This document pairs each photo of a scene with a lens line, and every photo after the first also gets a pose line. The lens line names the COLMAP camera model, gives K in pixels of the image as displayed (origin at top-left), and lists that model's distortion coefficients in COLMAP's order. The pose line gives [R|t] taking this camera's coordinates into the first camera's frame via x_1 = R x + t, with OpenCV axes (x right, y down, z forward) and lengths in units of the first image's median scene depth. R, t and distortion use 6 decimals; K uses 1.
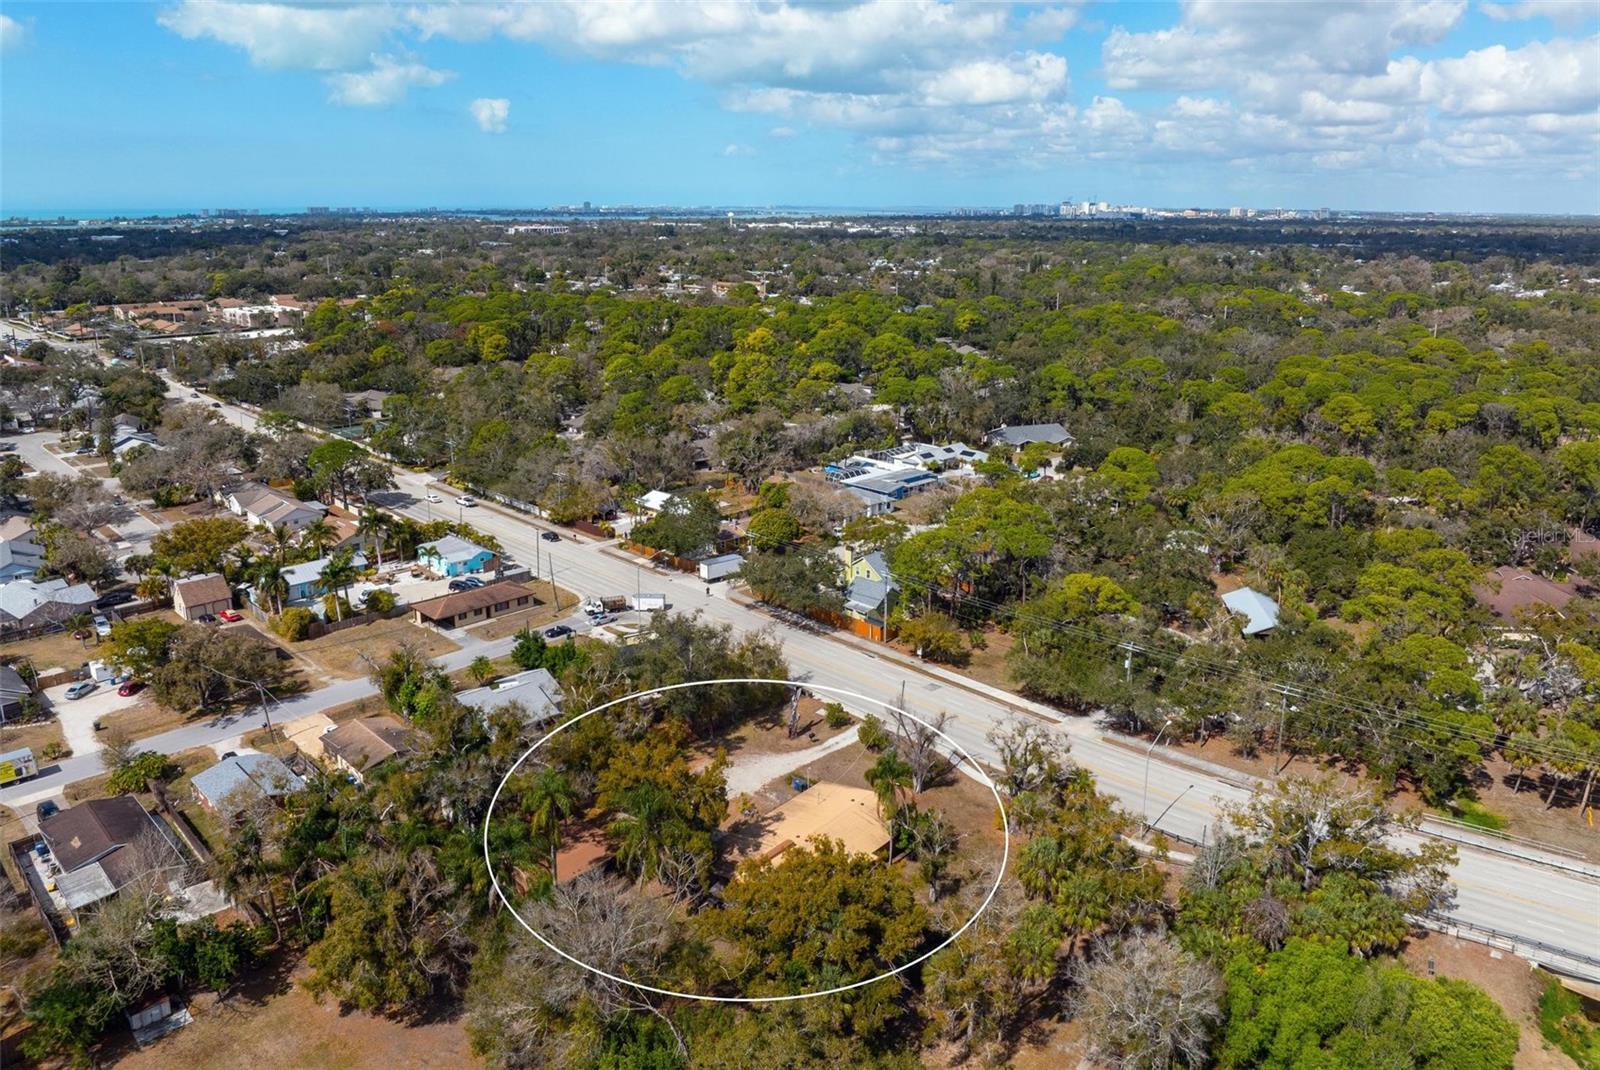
lens RADIAL K [[1142.9, 0, 817.1], [0, 1142.9, 483.8], [0, 0, 1]] dist [-0.074650, 0.048682]
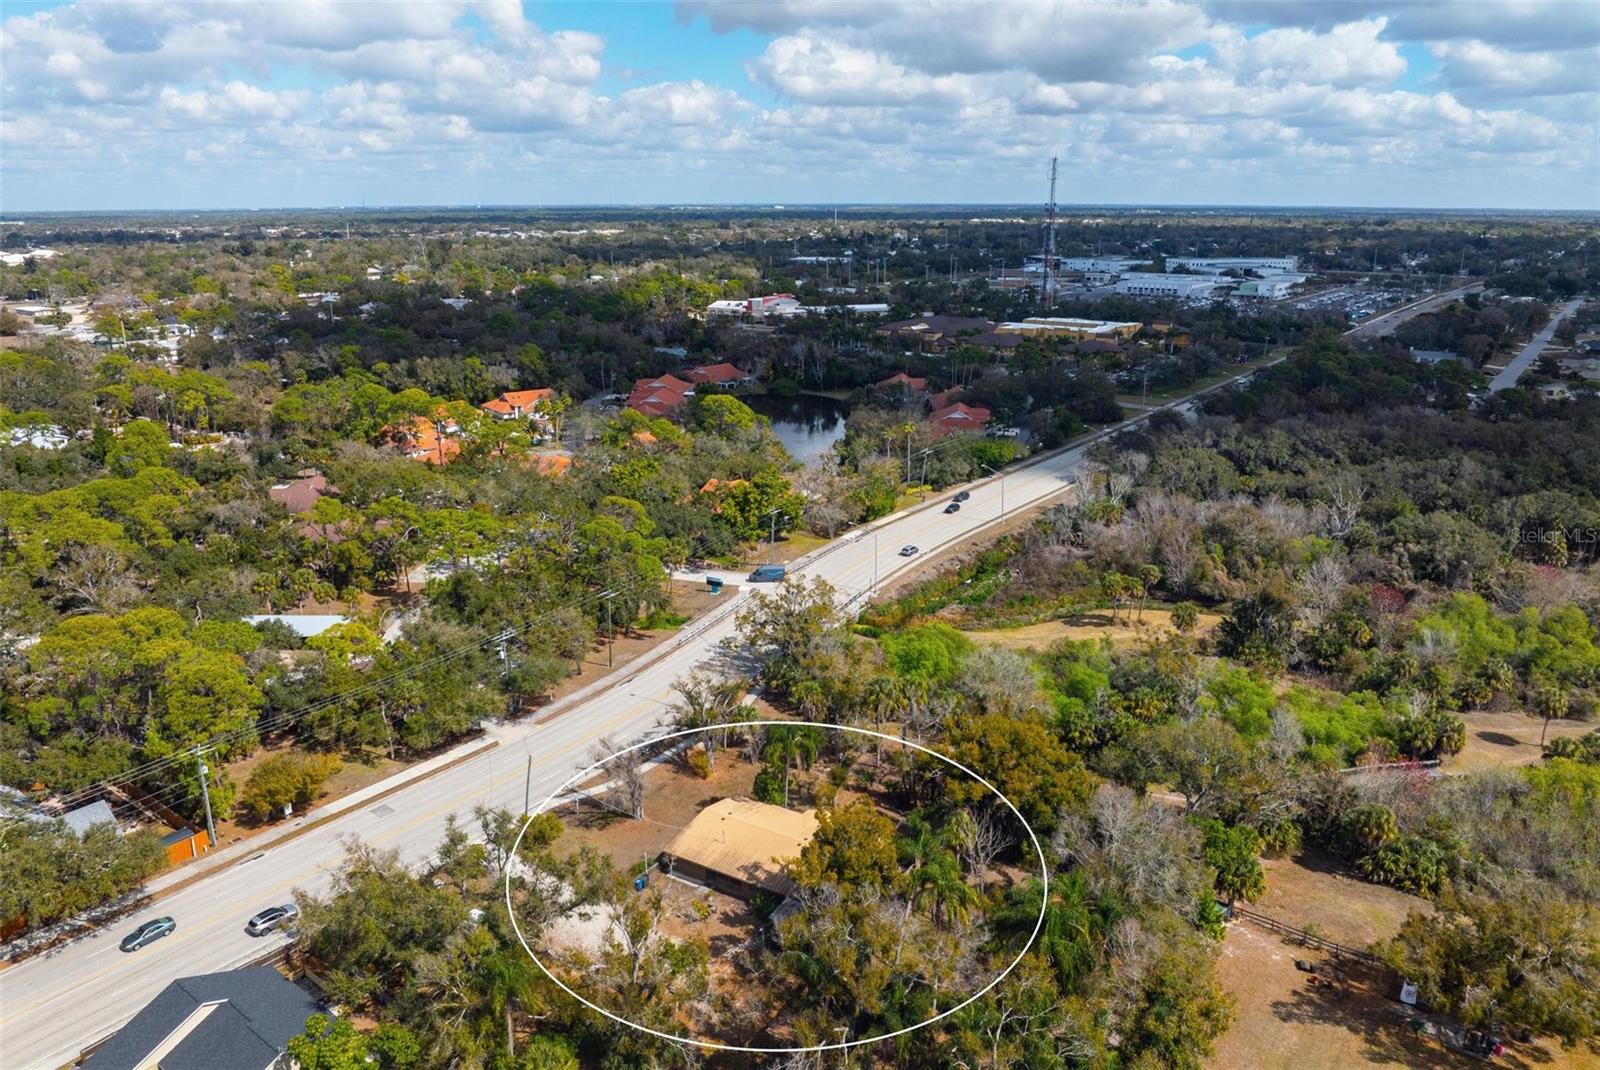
lens RADIAL K [[1139.9, 0, 800.0], [0, 1139.9, 535.0], [0, 0, 1]] dist [-0.070782, 0.046910]
pose [[-0.140568, -0.284720, 0.948249, -0.684889], [0.241650, 0.918926, 0.311737, -0.192500], [-0.960128, 0.272965, -0.060369, 0.738674]]
